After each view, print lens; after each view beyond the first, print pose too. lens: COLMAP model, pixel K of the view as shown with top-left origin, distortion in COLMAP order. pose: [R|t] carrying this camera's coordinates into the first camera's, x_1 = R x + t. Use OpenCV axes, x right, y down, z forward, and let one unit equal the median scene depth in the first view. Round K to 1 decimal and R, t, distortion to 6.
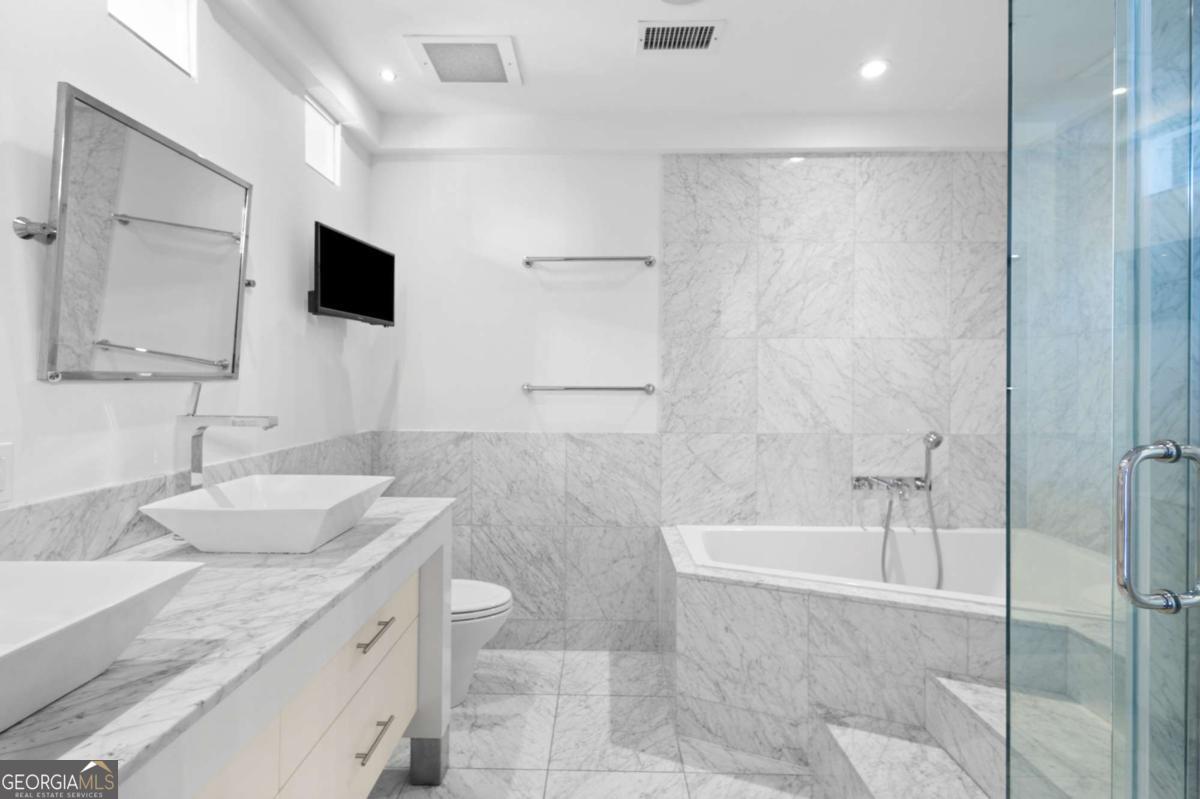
lens RADIAL K [[558.0, 0, 594.9], [0, 558.0, 386.5], [0, 0, 1]] dist [0.005208, -0.001229]
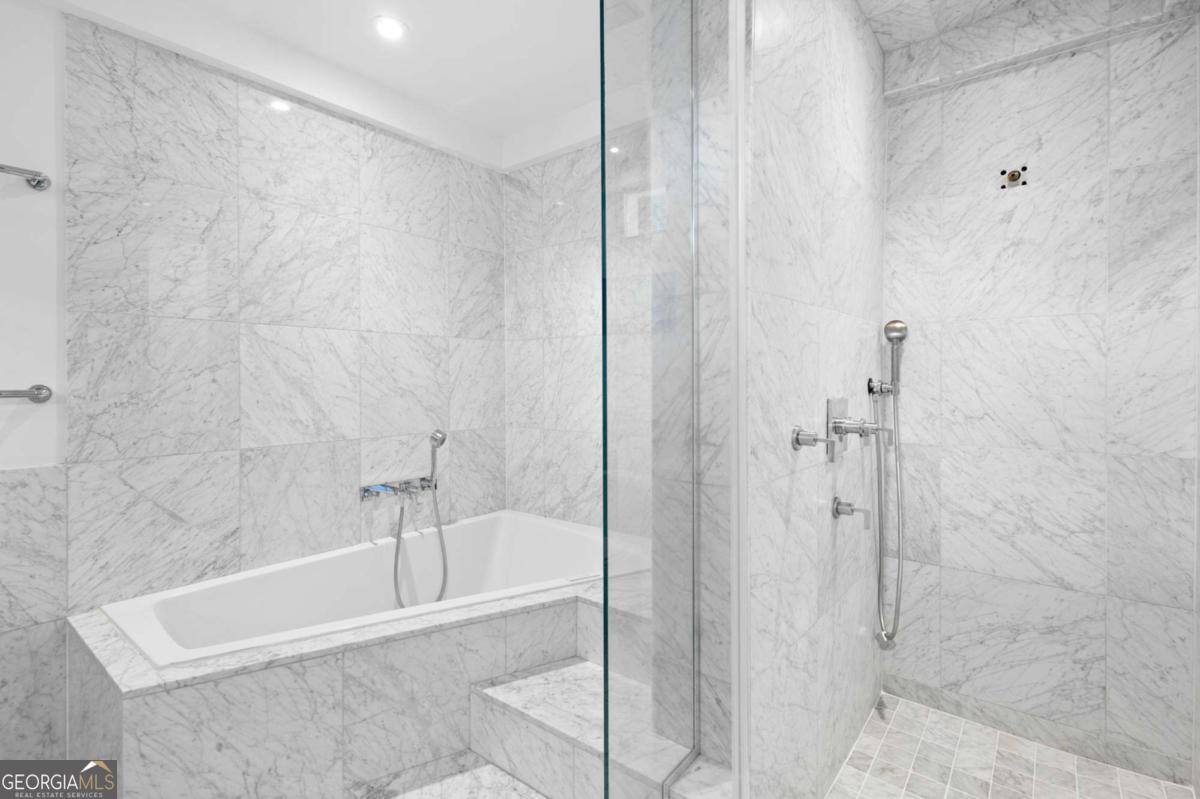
lens RADIAL K [[562.6, 0, 586.7], [0, 562.6, 384.0], [0, 0, 1]] dist [0.006616, -0.001200]
pose [[0.616401, -0.010394, 0.787363, -0.018716], [0.010787, 0.999931, 0.004755, -0.002308], [-0.787358, 0.005562, 0.616471, 0.169617]]
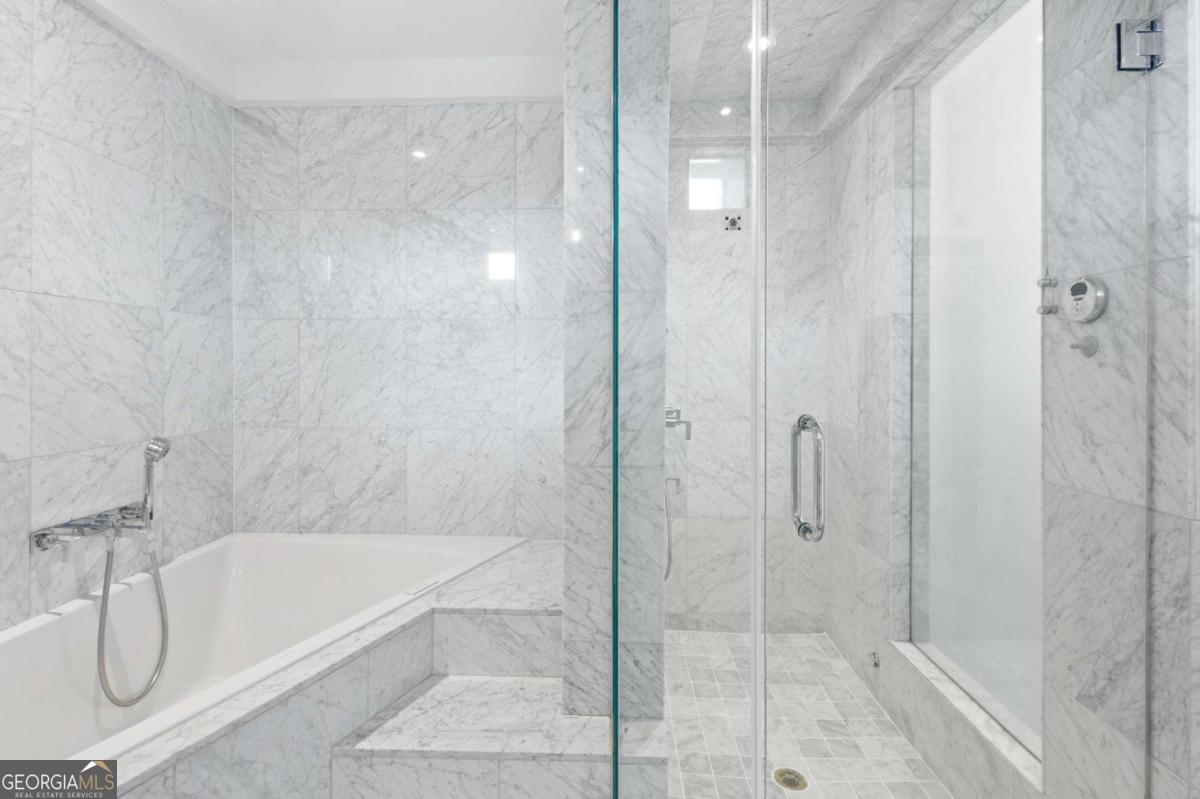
lens RADIAL K [[566.4, 0, 581.5], [0, 566.4, 369.6], [0, 0, 1]] dist [0.005692, -0.000742]
pose [[0.031107, -0.004129, 0.999508, -0.108526], [0.004157, 0.999983, 0.004001, -0.006424], [-0.999507, 0.004030, 0.031124, 0.416094]]
